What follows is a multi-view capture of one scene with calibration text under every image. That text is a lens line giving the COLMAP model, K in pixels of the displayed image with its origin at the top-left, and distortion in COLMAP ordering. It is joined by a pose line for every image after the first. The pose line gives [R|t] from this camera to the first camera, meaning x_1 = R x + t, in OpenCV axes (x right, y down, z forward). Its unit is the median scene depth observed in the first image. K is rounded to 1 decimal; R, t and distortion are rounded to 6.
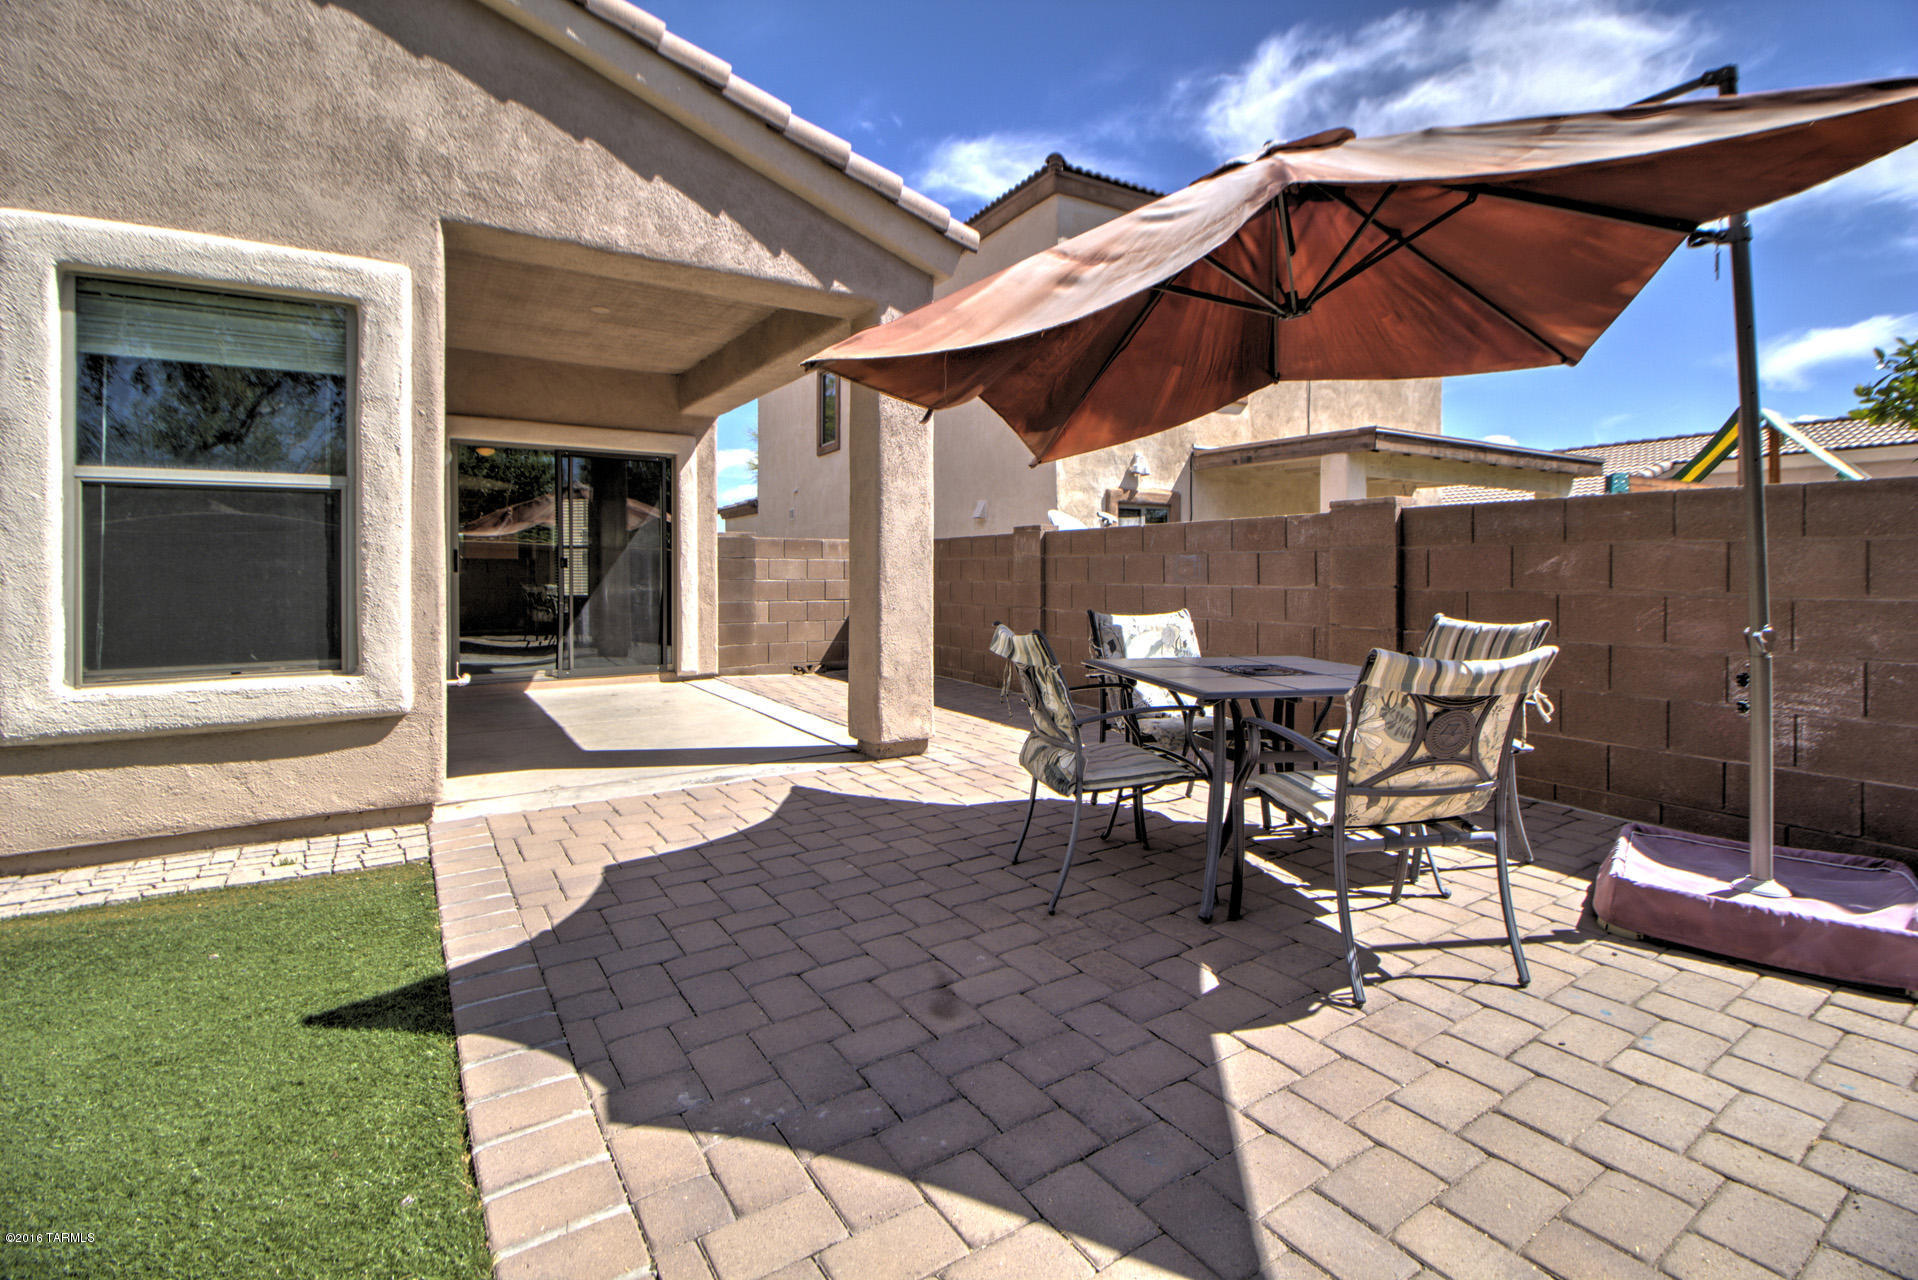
lens RADIAL K [[852.7, 0, 956.8], [0, 852.7, 573.9], [0, 0, 1]] dist [-0.008954, -0.007051]
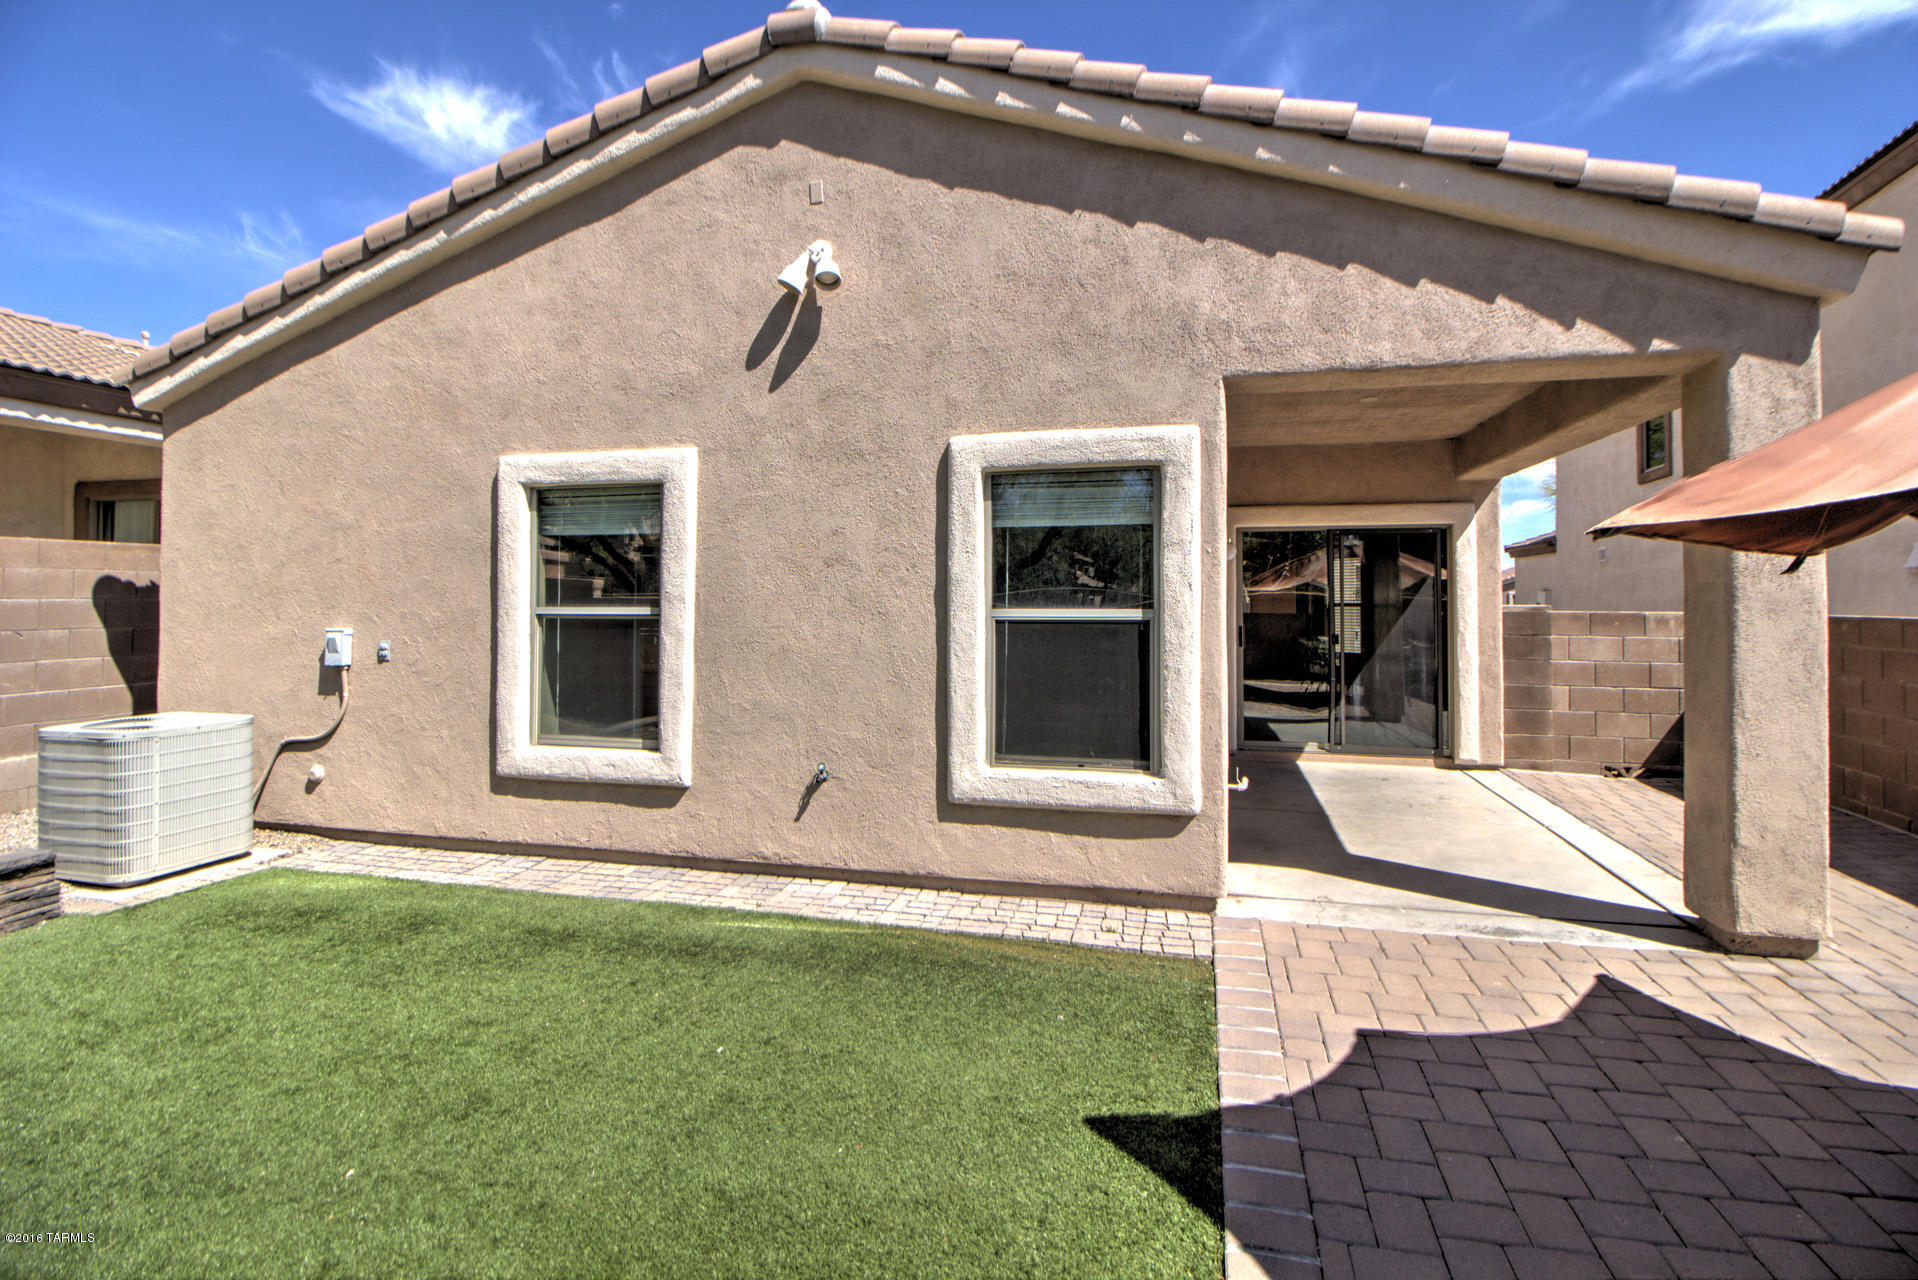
lens RADIAL K [[852.7, 0, 1007.6], [0, 852.7, 582.7], [0, 0, 1]] dist [-0.008954, -0.007051]
pose [[0.693735, -0.013072, -0.720112, 0.004727], [-0.006127, 0.999692, -0.024049, -0.111313], [0.720204, 0.021096, 0.693441, 0.013080]]
